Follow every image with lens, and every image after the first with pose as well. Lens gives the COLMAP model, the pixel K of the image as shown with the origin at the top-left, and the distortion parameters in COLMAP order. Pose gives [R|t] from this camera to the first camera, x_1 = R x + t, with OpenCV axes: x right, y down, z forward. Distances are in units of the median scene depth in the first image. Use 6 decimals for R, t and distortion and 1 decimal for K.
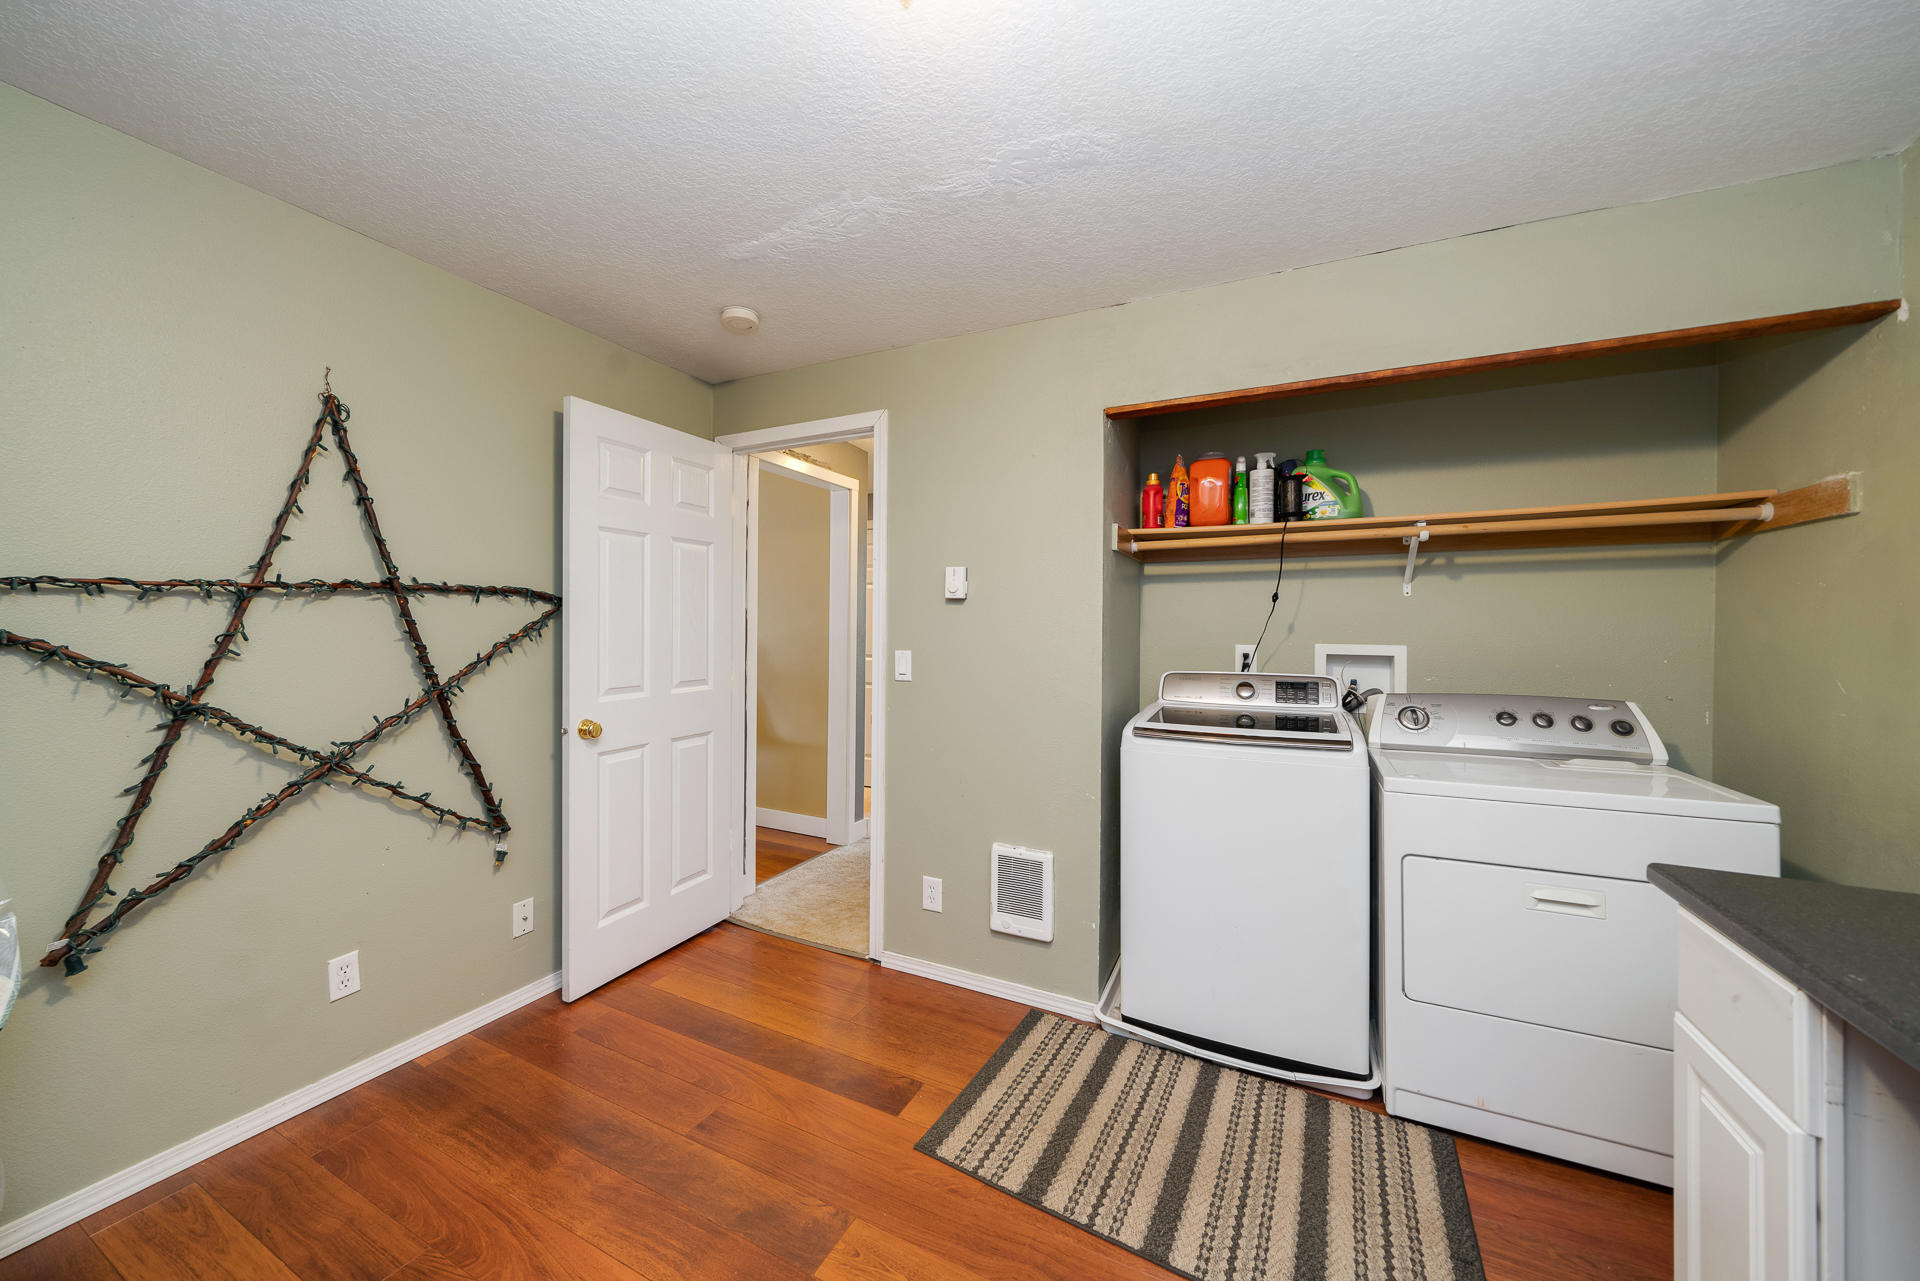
lens RADIAL K [[704.0, 0, 969.9], [0, 704.0, 626.4], [0, 0, 1]] dist [-0.002676, -0.000293]
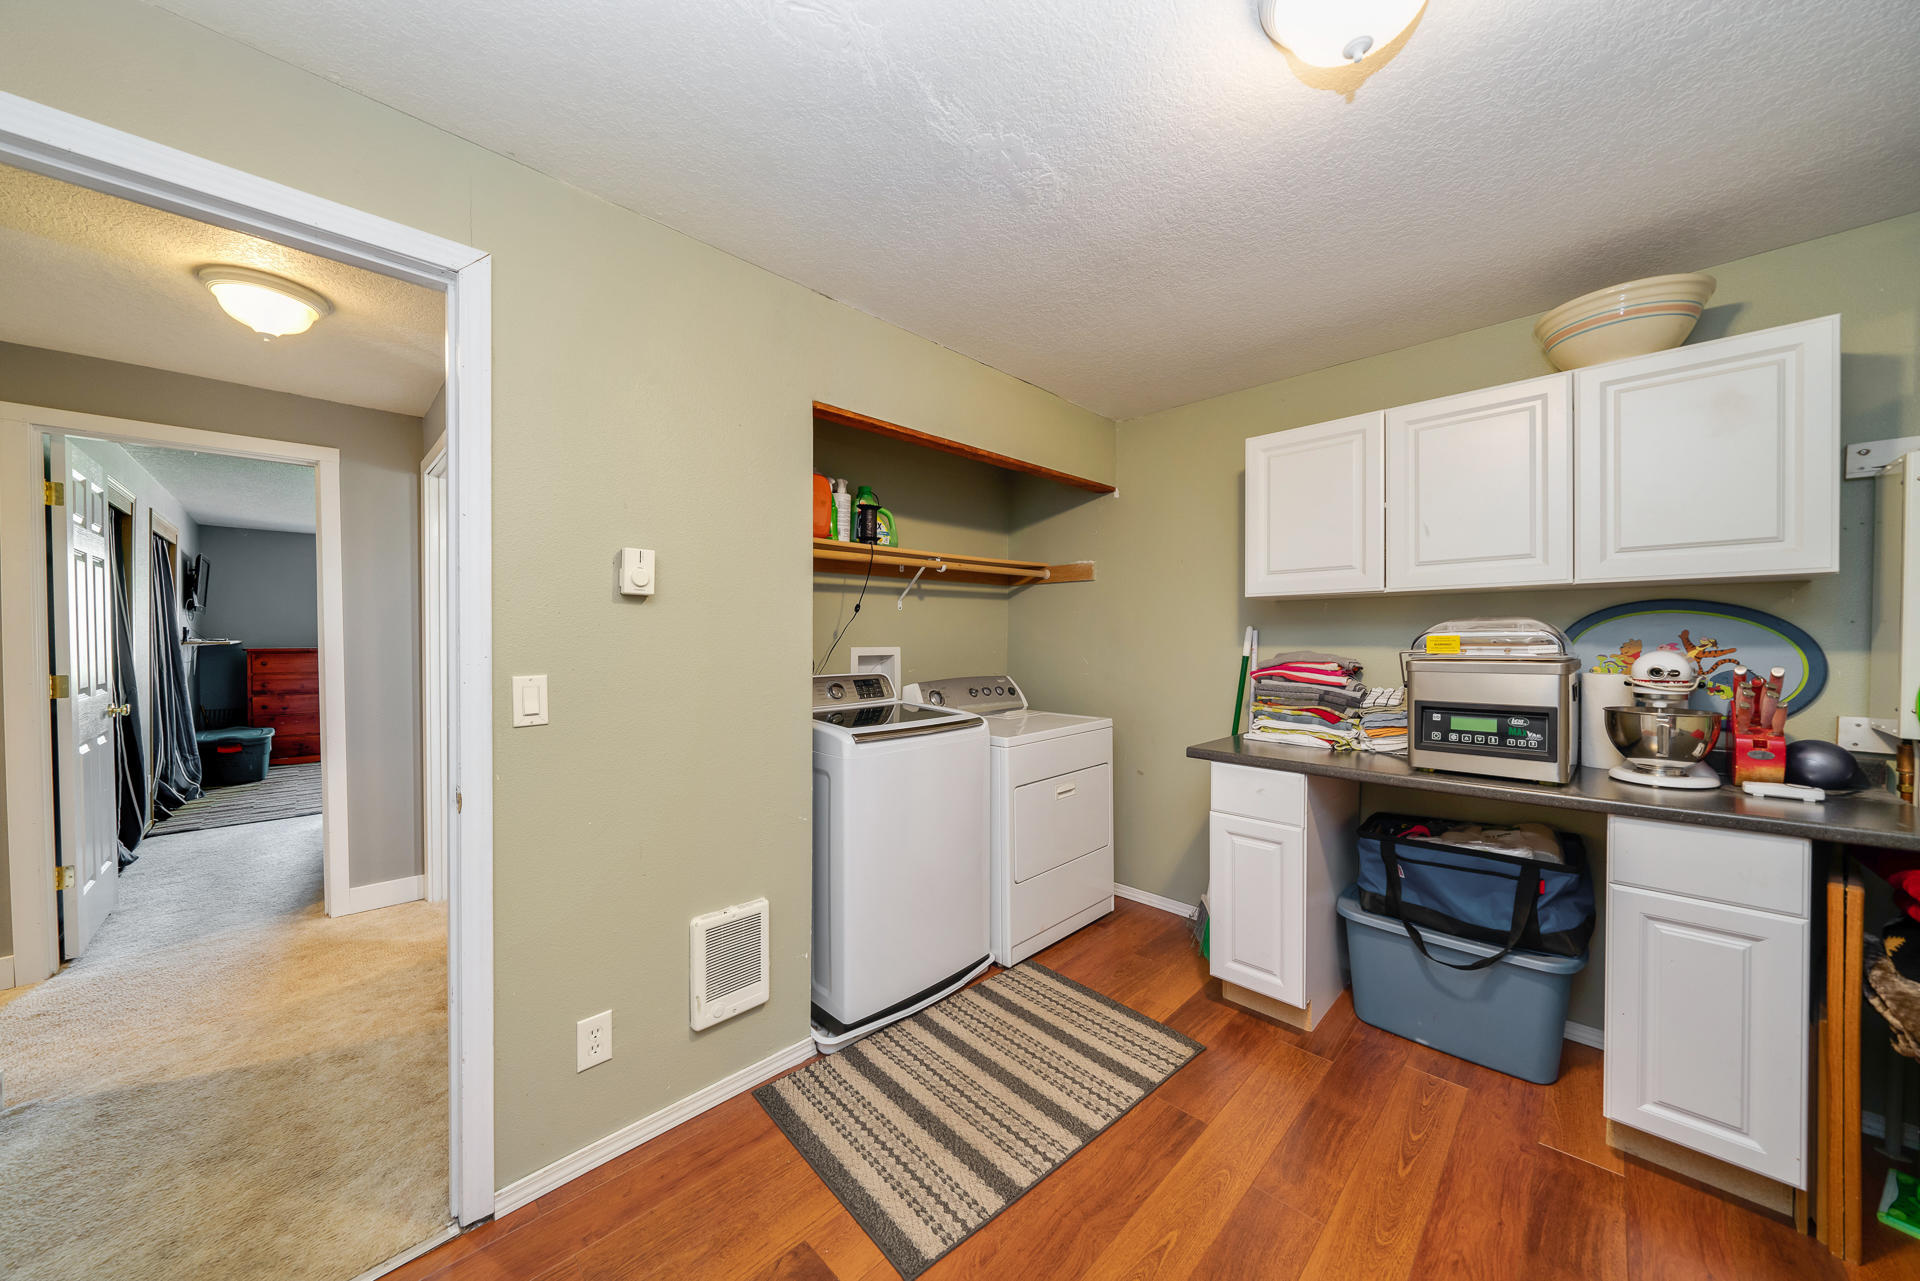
lens RADIAL K [[643.9, 0, 964.2], [0, 643.9, 647.0], [0, 0, 1]] dist [-0.002973, -0.000087]
pose [[0.334968, -0.023499, 0.941937, -0.549993], [0.002136, 0.999705, 0.024180, -0.003011], [-0.942227, -0.006088, 0.334919, 0.524042]]
